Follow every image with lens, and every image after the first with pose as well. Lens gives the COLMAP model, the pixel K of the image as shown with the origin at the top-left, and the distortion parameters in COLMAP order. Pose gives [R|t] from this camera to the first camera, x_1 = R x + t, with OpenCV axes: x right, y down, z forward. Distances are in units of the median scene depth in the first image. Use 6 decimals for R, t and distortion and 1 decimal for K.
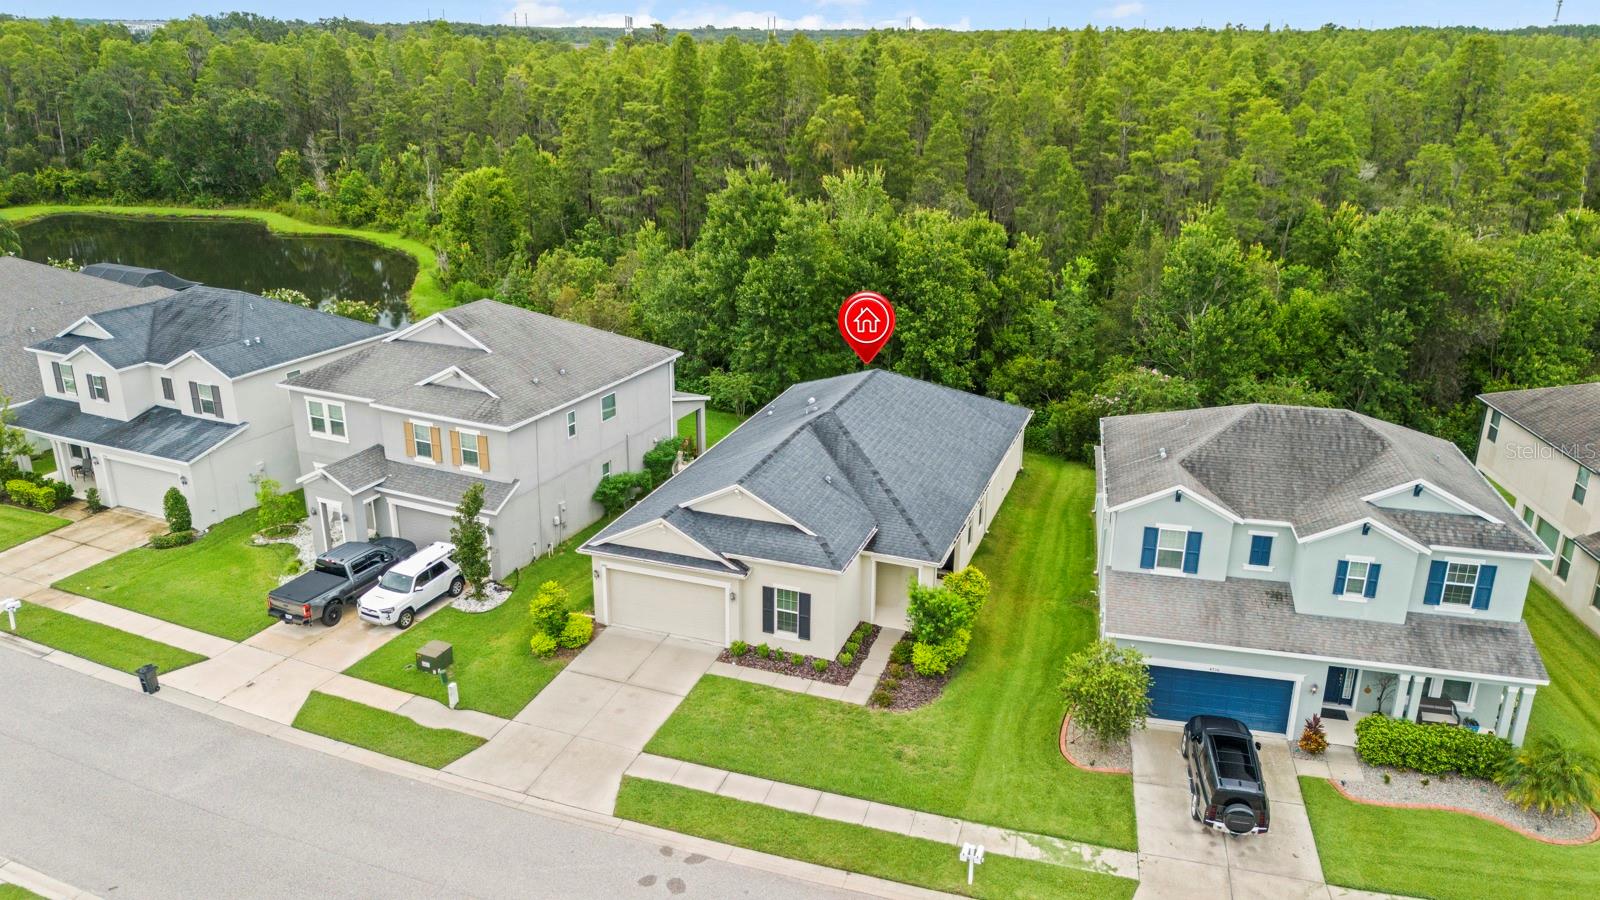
lens RADIAL K [[1171.1, 0, 796.4], [0, 1171.1, 452.4], [0, 0, 1]] dist [0.069477, -0.059852]
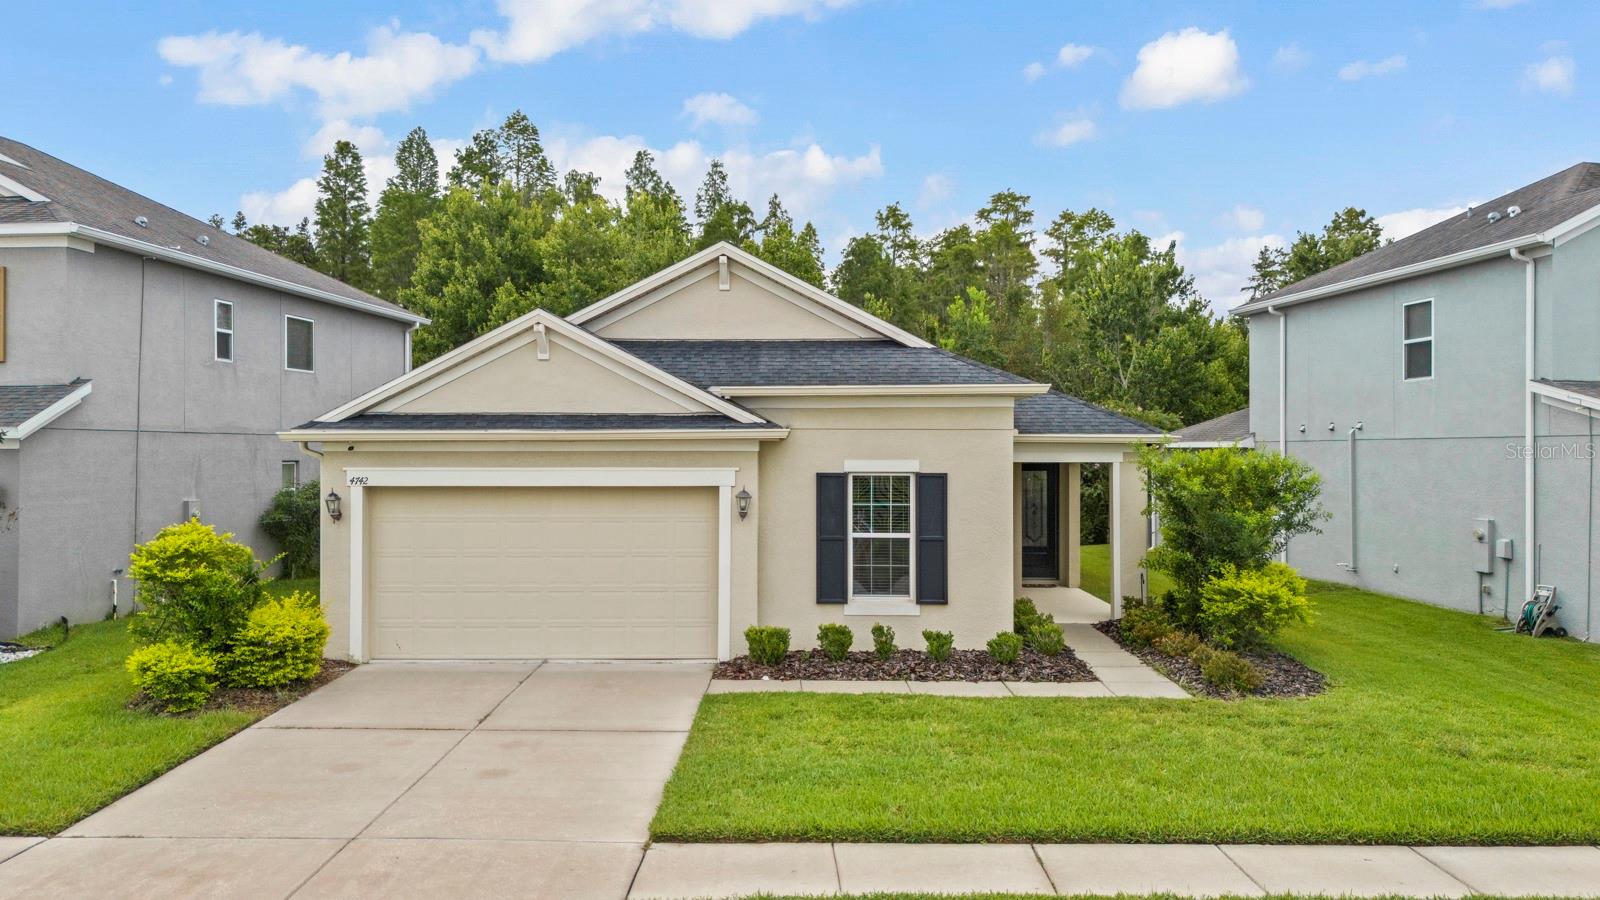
lens RADIAL K [[1171.1, 0, 790.7], [0, 1171.1, 474.6], [0, 0, 1]] dist [0.069477, -0.059852]
pose [[0.944541, -0.009714, 0.328249, -0.163404], [0.113420, 0.947702, -0.298323, 0.227895], [-0.308184, 0.319008, 0.896246, 0.651149]]
